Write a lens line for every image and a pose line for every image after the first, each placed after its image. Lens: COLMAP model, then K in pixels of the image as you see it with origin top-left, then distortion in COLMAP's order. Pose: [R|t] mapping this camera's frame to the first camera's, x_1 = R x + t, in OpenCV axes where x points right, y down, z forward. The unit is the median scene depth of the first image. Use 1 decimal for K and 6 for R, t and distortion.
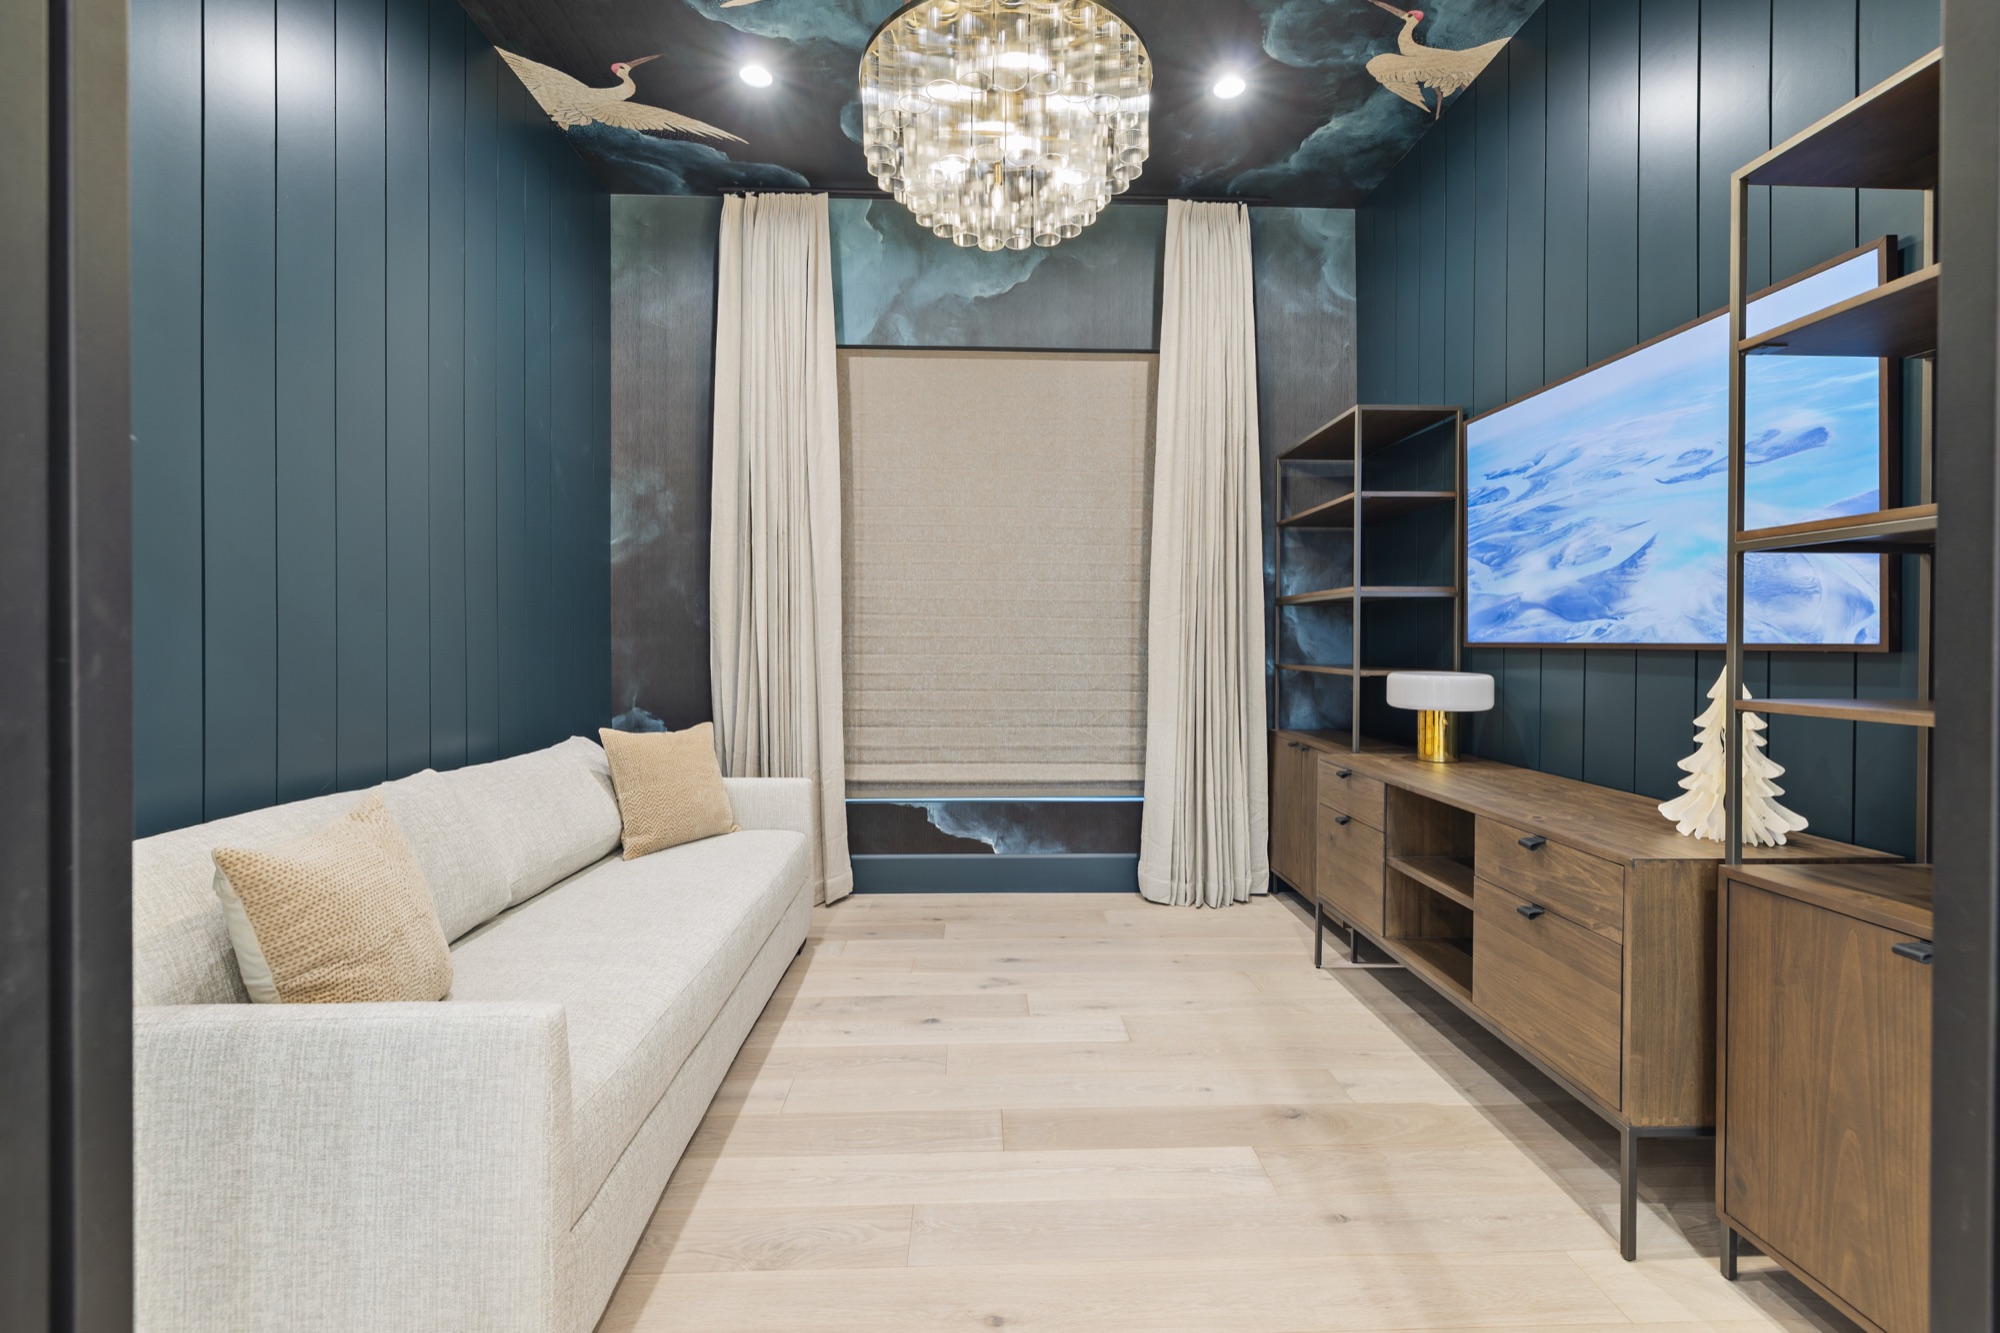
lens RADIAL K [[844.2, 0, 1003.4], [0, 844.2, 651.4], [0, 0, 1]] dist [0.000926, -0.000359]
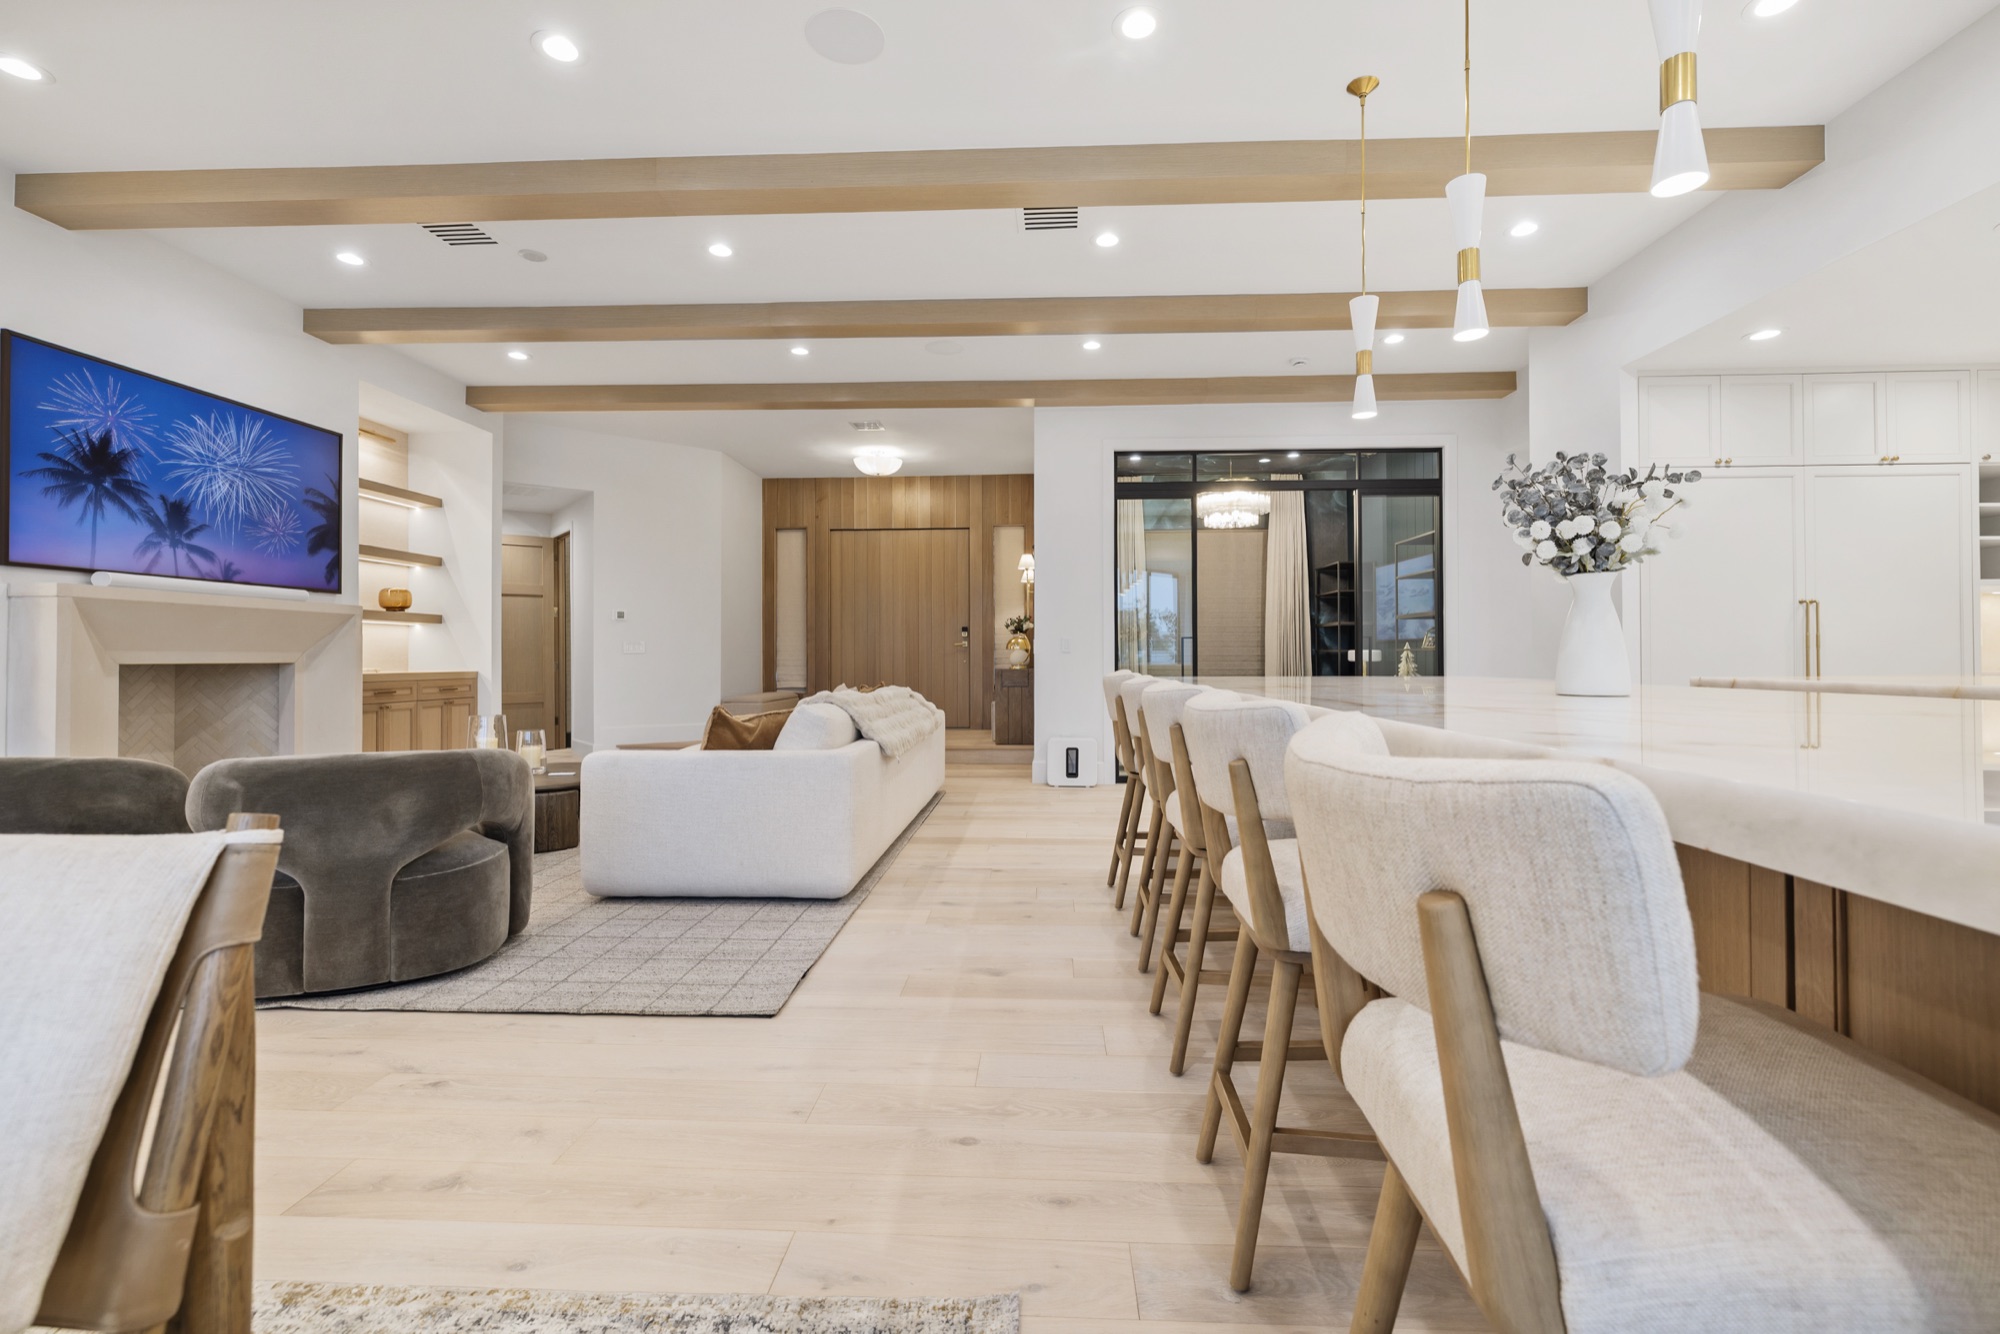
lens RADIAL K [[863.2, 0, 1006.5], [0, 863.2, 648.8], [0, 0, 1]] dist [0.000929, 0.000368]
pose [[0.996111, -0.008349, -0.087707, -0.539479], [0.006833, 0.999822, -0.017571, 0.070238], [0.087838, 0.016904, 0.995991, -2.383330]]
